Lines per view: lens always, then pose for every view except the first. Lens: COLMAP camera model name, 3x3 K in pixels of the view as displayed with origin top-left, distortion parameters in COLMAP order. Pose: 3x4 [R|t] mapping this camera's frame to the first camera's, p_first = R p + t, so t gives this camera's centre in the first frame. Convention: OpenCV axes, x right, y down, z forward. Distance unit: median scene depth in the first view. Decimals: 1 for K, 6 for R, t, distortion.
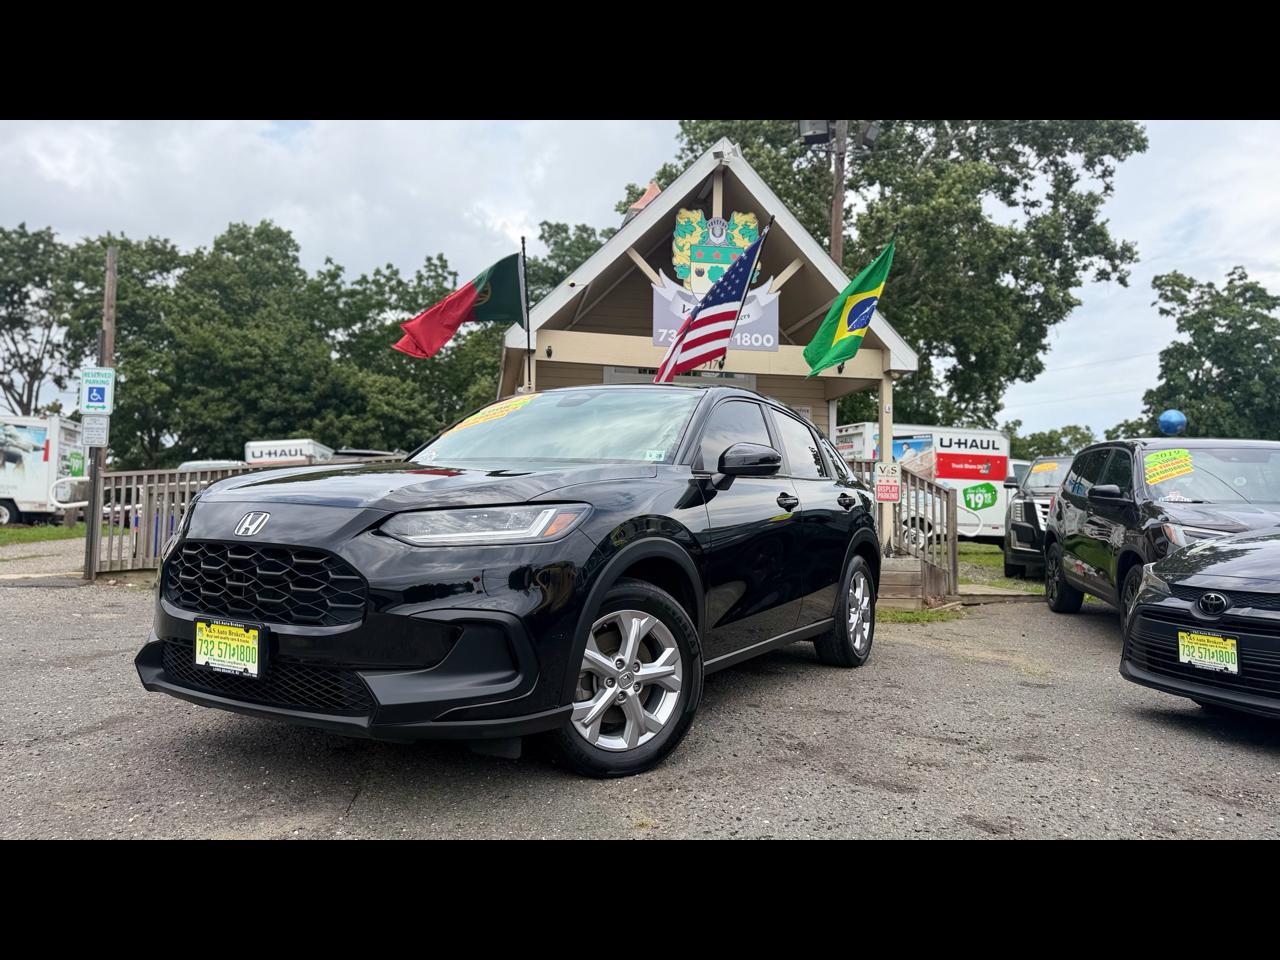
lens RADIAL K [[889.9, 0, 640.0], [0, 889.9, 479.3], [0, 0, 1]] dist [0.003341, -0.007238]
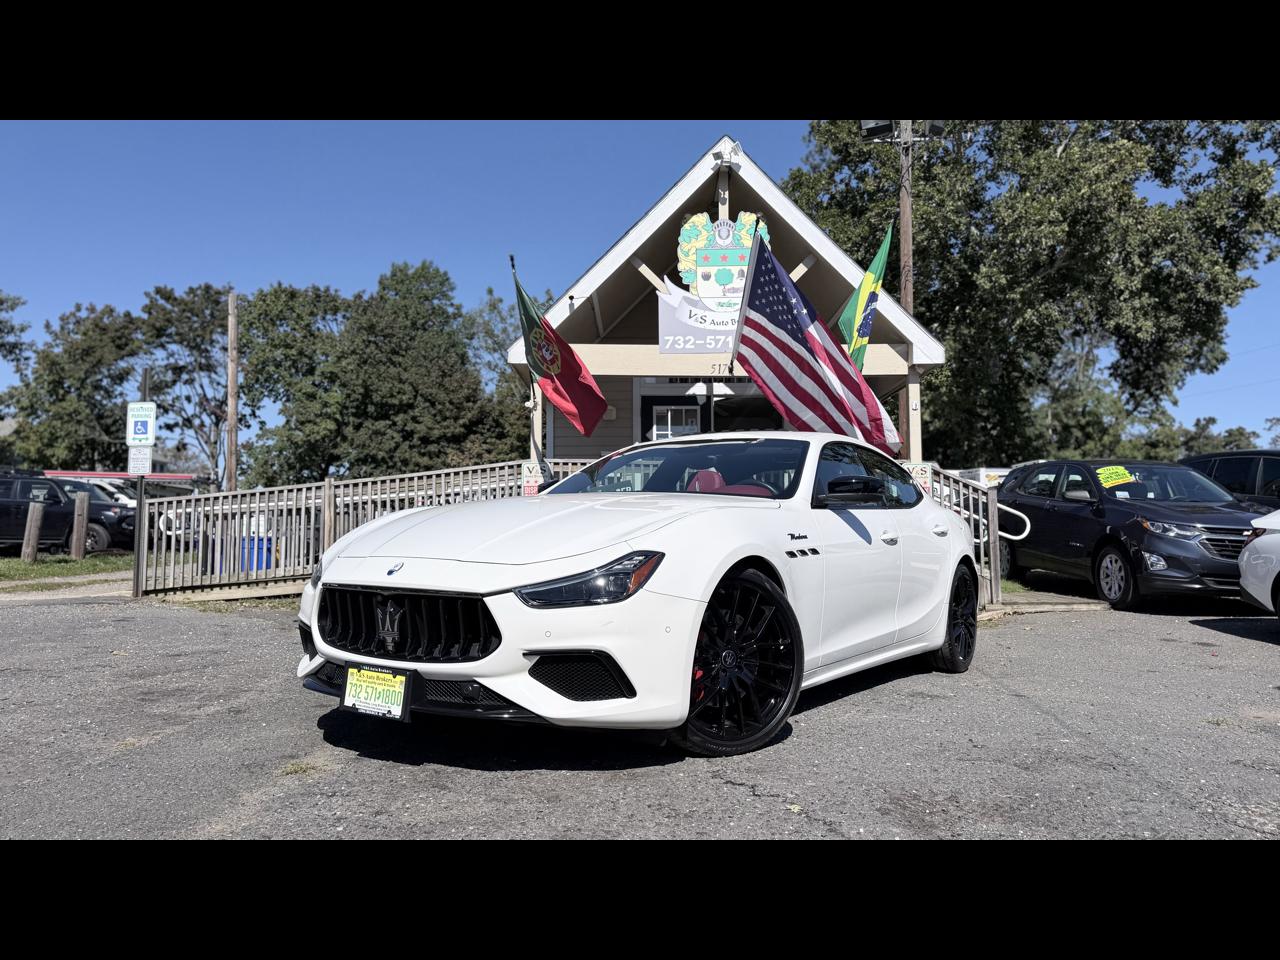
lens RADIAL K [[888.8, 0, 649.7], [0, 888.8, 478.5], [0, 0, 1]] dist [0.004047, -0.003105]
pose [[0.985052, -0.035109, -0.168642, 0.137498], [0.031693, 0.999235, -0.022904, 0.008931], [0.169317, 0.017217, 0.985411, 0.023485]]
